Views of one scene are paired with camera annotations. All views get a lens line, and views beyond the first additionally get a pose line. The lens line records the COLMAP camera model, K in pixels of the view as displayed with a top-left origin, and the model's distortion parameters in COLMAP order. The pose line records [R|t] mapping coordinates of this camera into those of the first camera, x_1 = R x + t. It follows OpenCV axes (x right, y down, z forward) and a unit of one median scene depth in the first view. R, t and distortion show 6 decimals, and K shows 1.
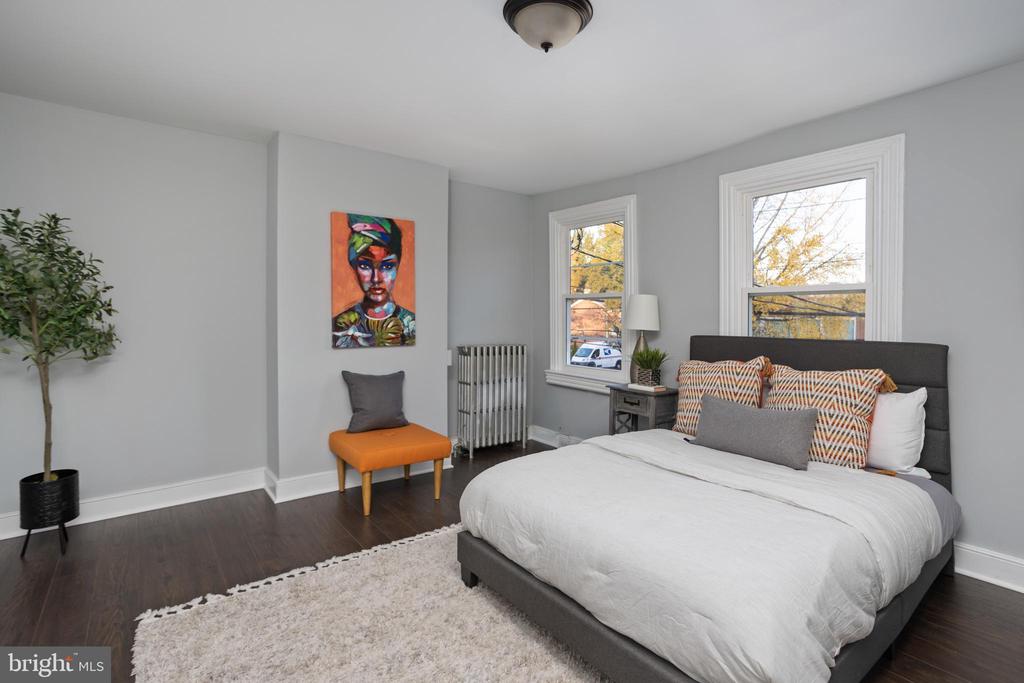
lens RADIAL K [[492.4, 0, 512.3], [0, 492.4, 332.3], [0, 0, 1]] dist [-0.029186, 0.000429]
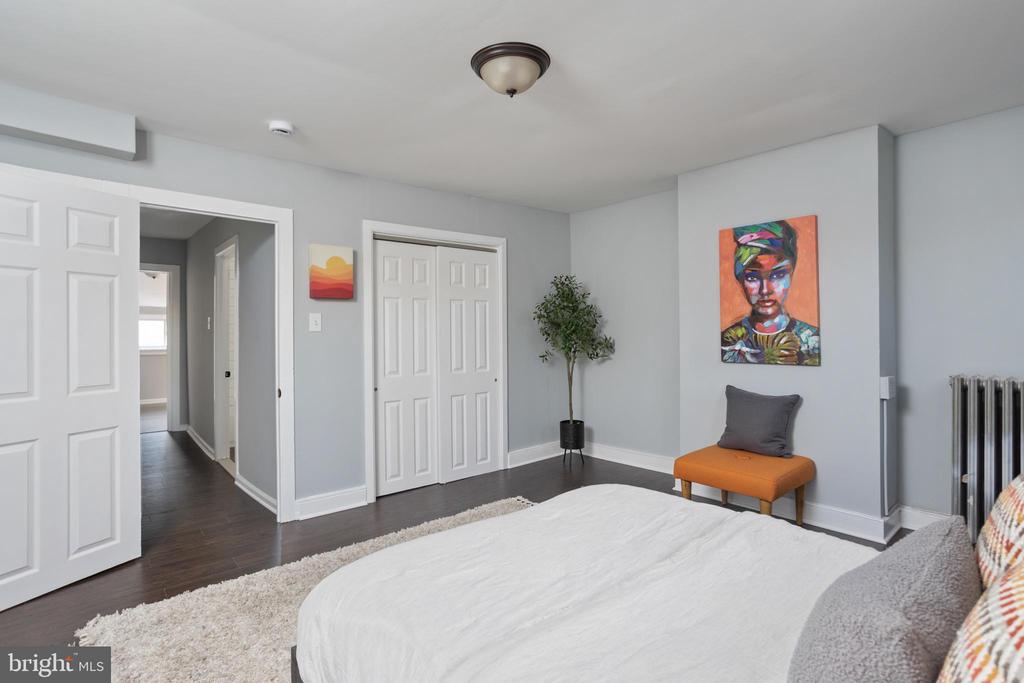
lens RADIAL K [[492.4, 0, 511.6], [0, 492.4, 335.8], [0, 0, 1]] dist [-0.029186, 0.000429]
pose [[0.070857, 0.008775, -0.997448, 0.607366], [-0.023552, 0.999697, 0.007121, -0.018814], [0.997208, 0.022988, 0.071042, 0.465415]]
